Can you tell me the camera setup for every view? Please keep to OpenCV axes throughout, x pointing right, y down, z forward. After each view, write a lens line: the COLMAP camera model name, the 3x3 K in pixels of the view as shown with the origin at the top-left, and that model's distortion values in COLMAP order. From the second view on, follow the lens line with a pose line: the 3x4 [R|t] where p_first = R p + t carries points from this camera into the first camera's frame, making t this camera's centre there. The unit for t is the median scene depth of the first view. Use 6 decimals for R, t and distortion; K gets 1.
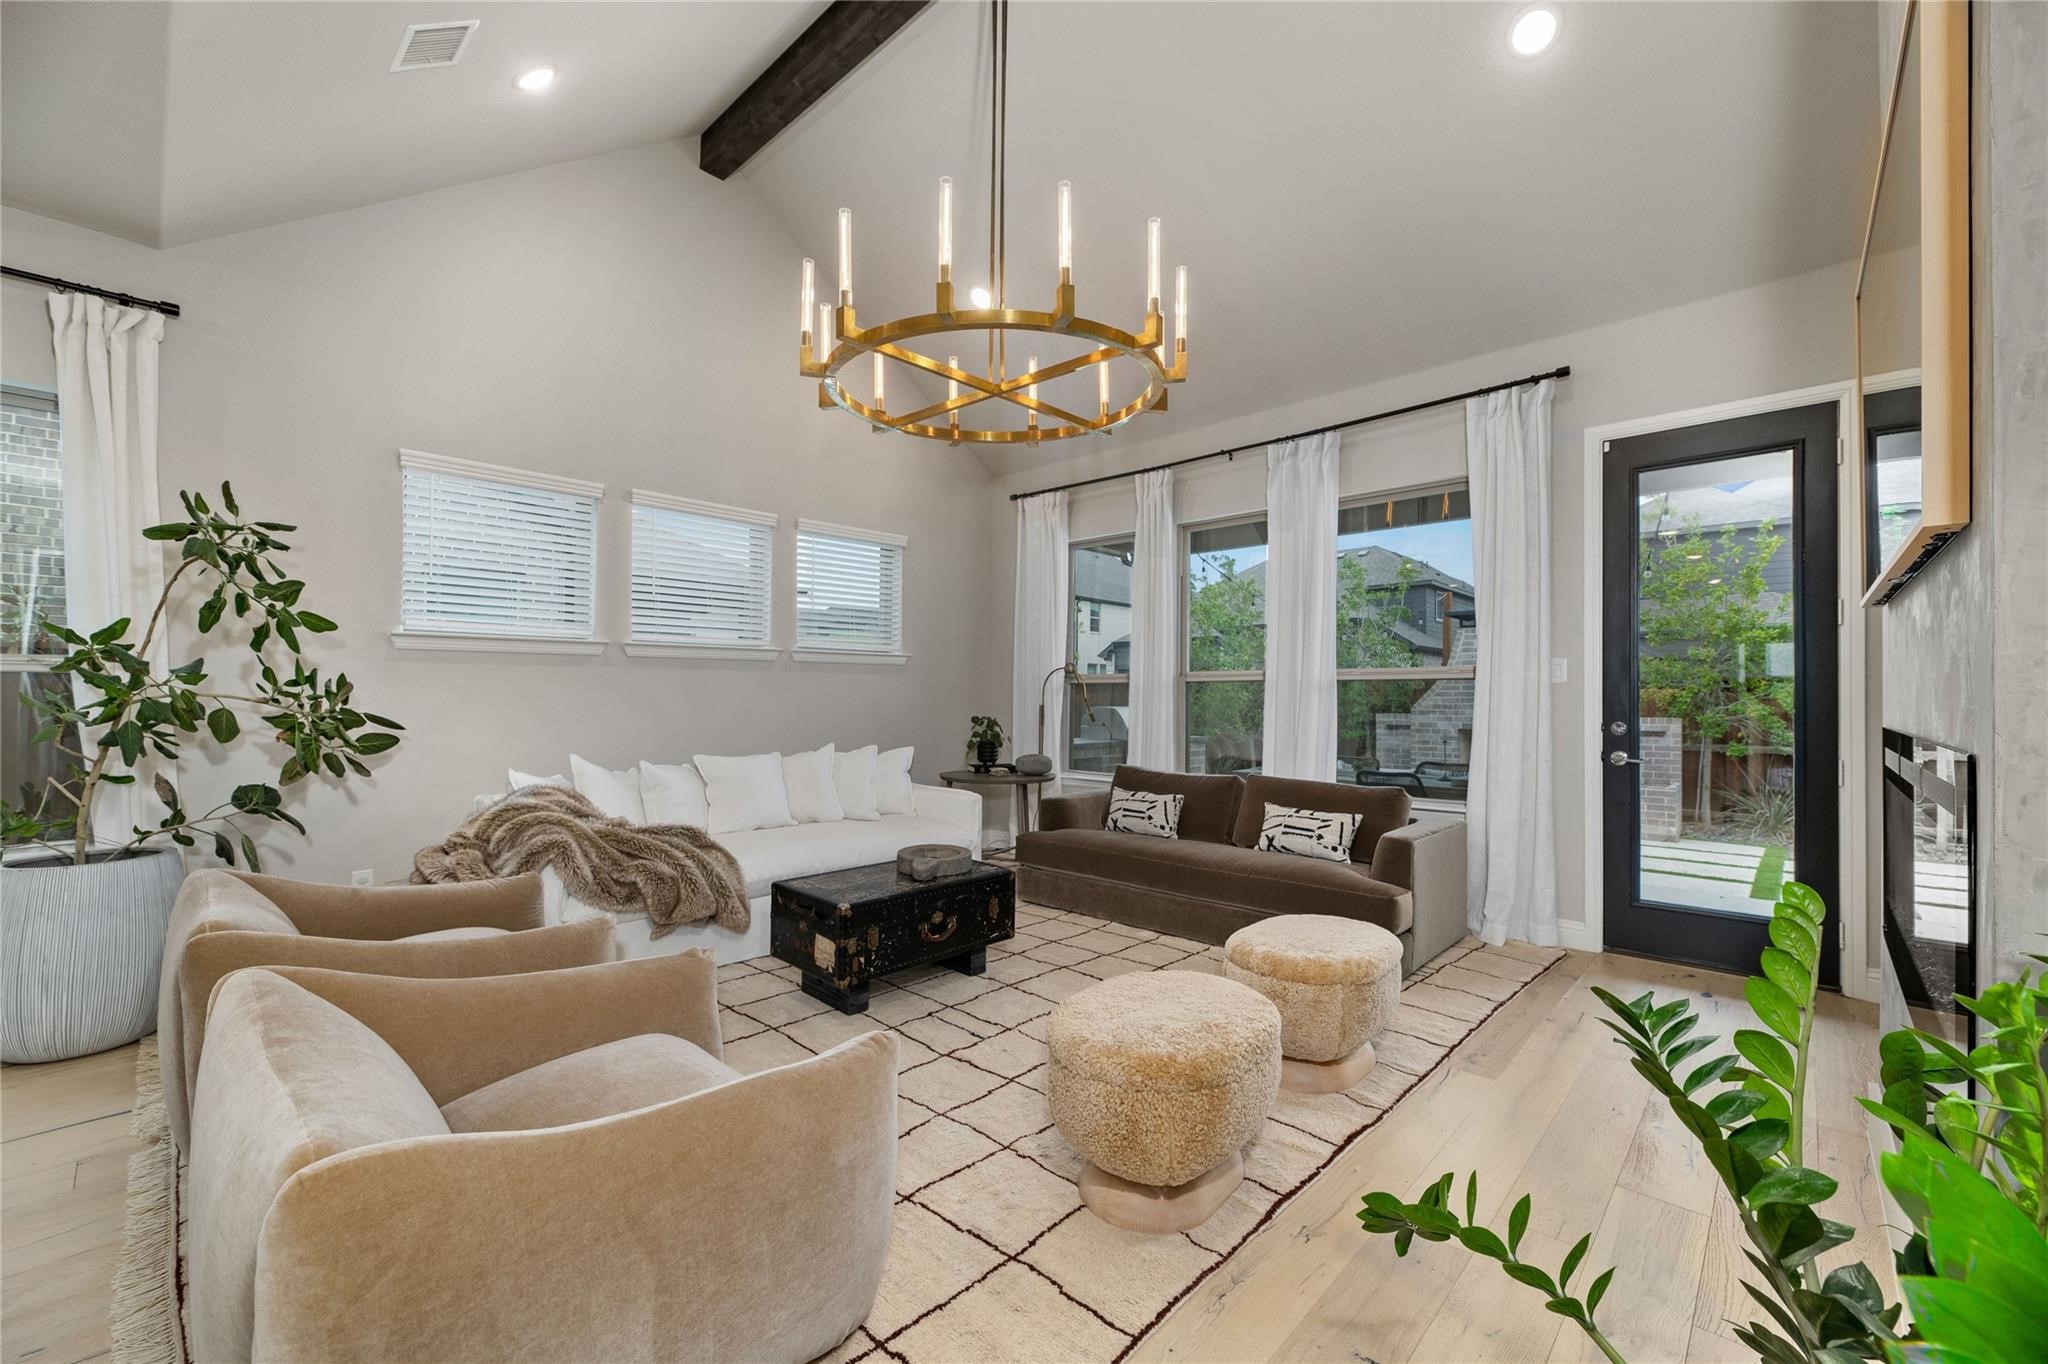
lens RADIAL K [[827.3, 0, 1027.2], [0, 827.3, 690.2], [0, 0, 1]] dist [-0.000071, 0.000067]
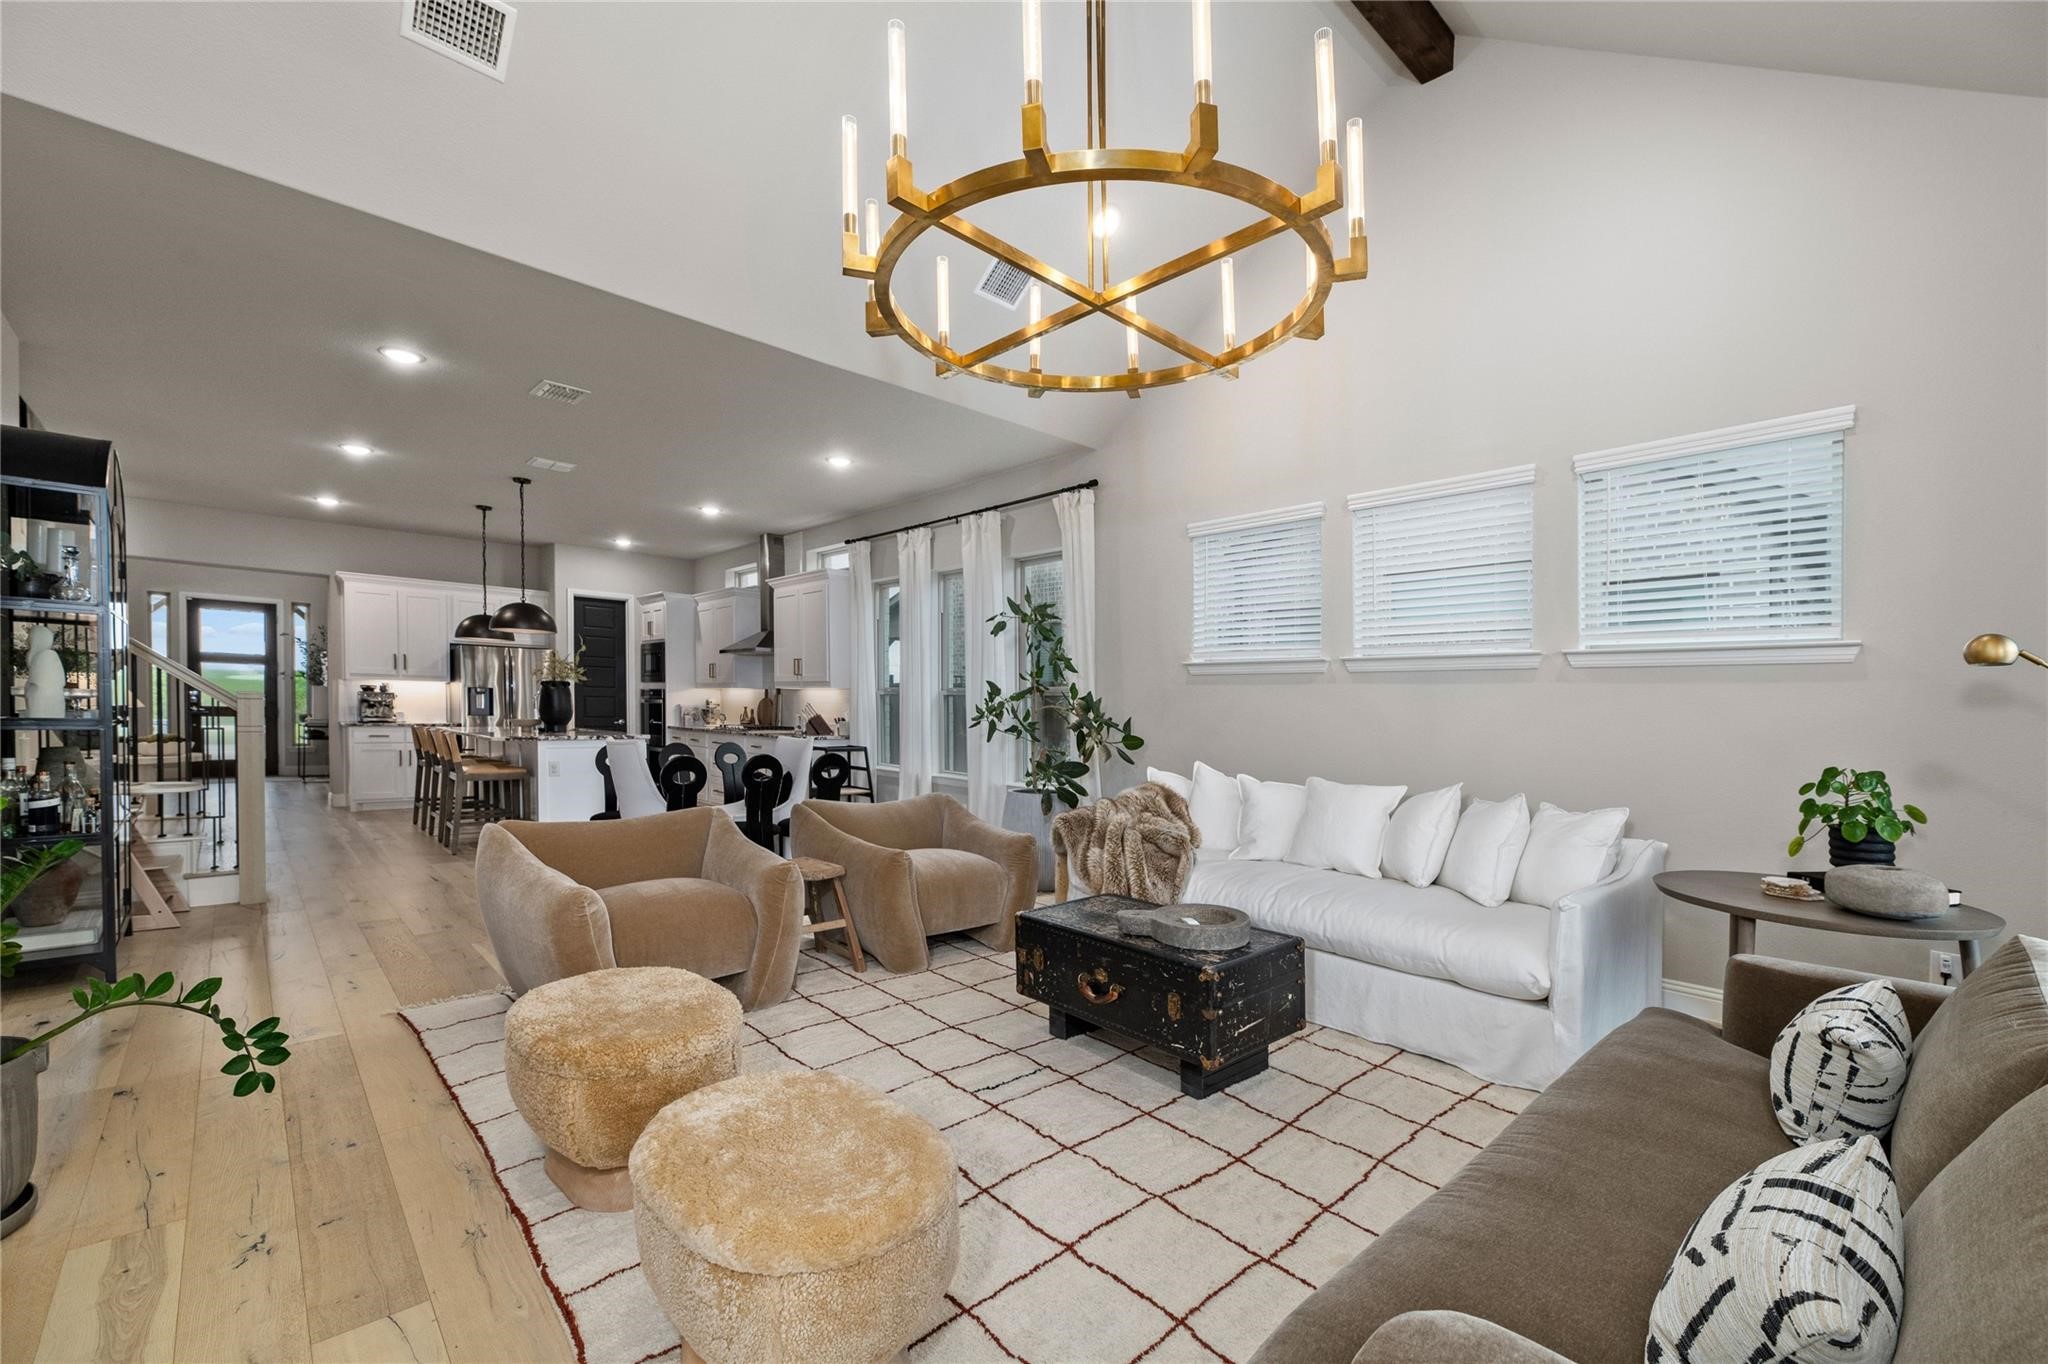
lens RADIAL K [[849.0, 0, 1032.5], [0, 849.0, 732.0], [0, 0, 1]] dist [-0.000163, -0.000100]
pose [[-0.064384, 0.027397, -0.997549, 0.605899], [-0.014155, 0.999497, 0.028364, 0.006135], [0.997825, 0.015946, -0.063964, 0.805268]]
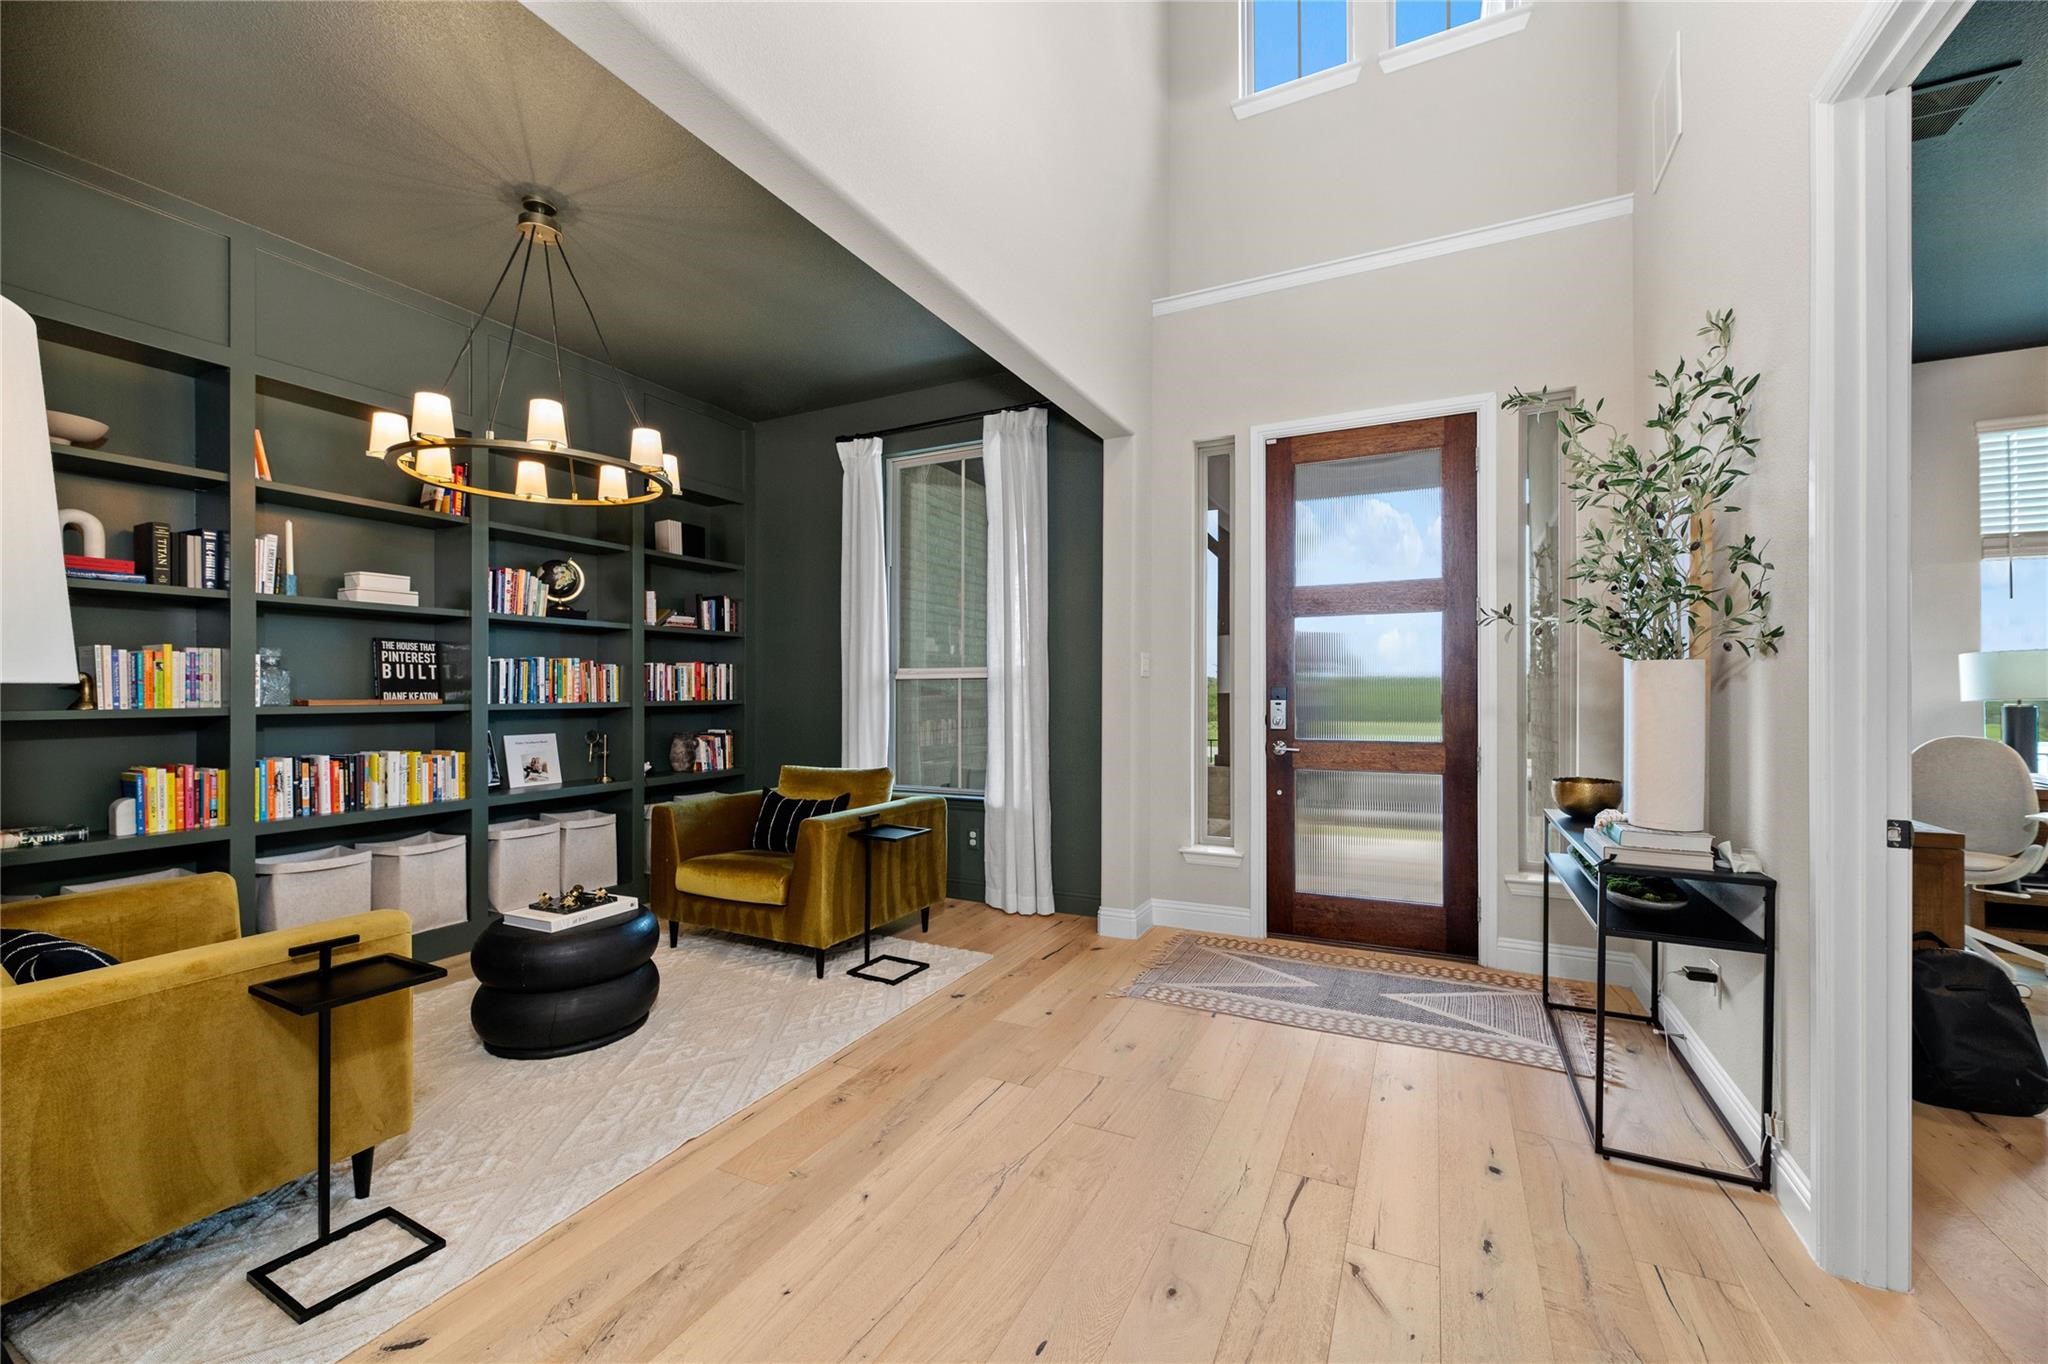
lens RADIAL K [[830.3, 0, 1027.0], [0, 830.3, 696.5], [0, 0, 1]] dist [0.000269, 0.000046]
pose [[-0.953649, -0.002176, -0.300914, -1.512344], [0.001313, 0.999934, -0.011390, -0.000724], [0.300919, -0.011258, -0.953583, -1.365863]]
